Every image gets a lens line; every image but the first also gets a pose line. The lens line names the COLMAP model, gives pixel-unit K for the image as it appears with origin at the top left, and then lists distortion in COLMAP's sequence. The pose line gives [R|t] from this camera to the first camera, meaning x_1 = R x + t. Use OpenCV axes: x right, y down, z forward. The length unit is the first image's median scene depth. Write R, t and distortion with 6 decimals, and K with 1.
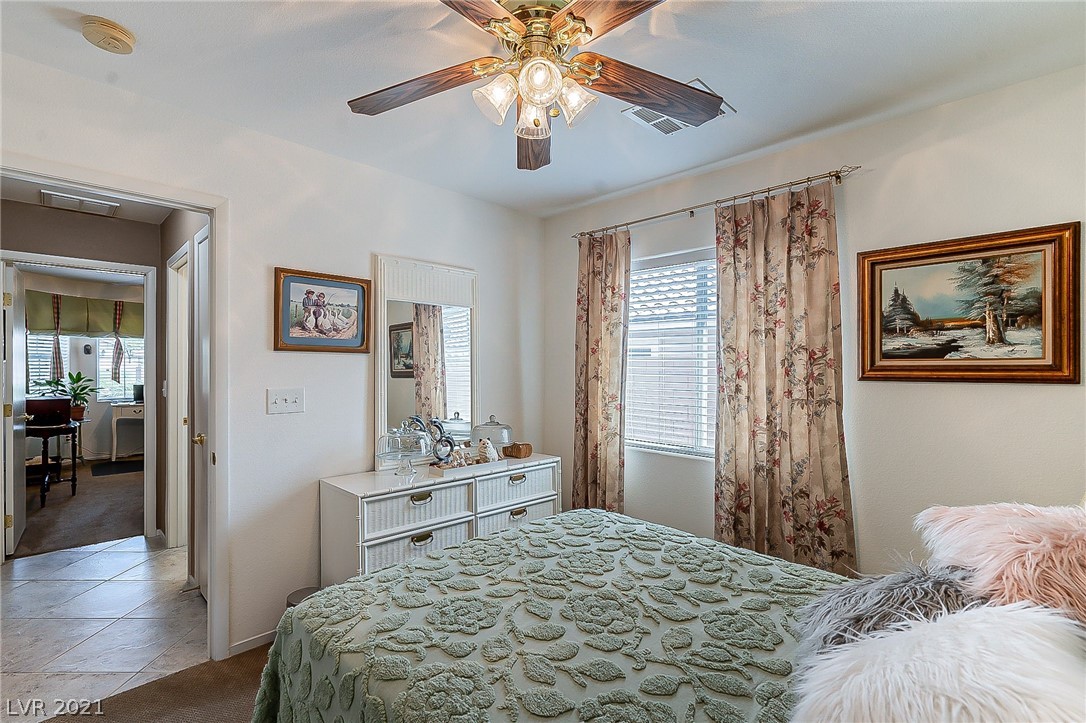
lens RADIAL K [[494.4, 0, 545.2], [0, 494.4, 366.1], [0, 0, 1]] dist [-0.007628, 0.002497]
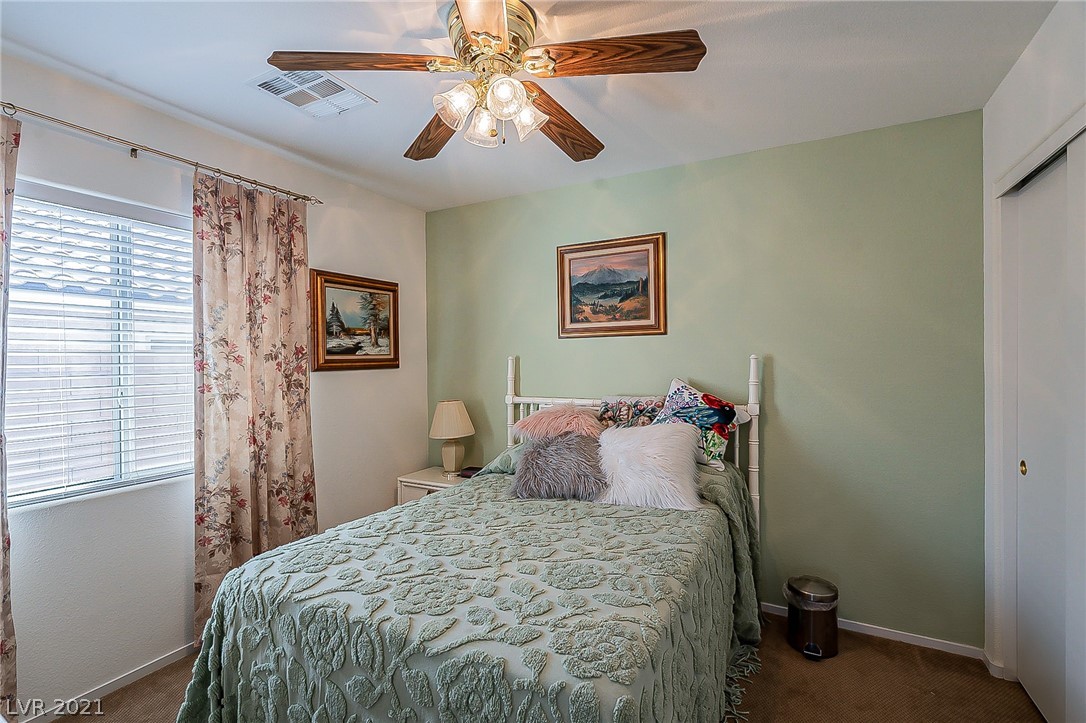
lens RADIAL K [[494.4, 0, 541.9], [0, 494.4, 357.0], [0, 0, 1]] dist [-0.007628, 0.002497]
pose [[-0.287126, -0.002352, 0.957890, -0.769193], [0.004805, 0.999981, 0.003896, -0.010576], [-0.957881, 0.005722, -0.287109, 0.857434]]
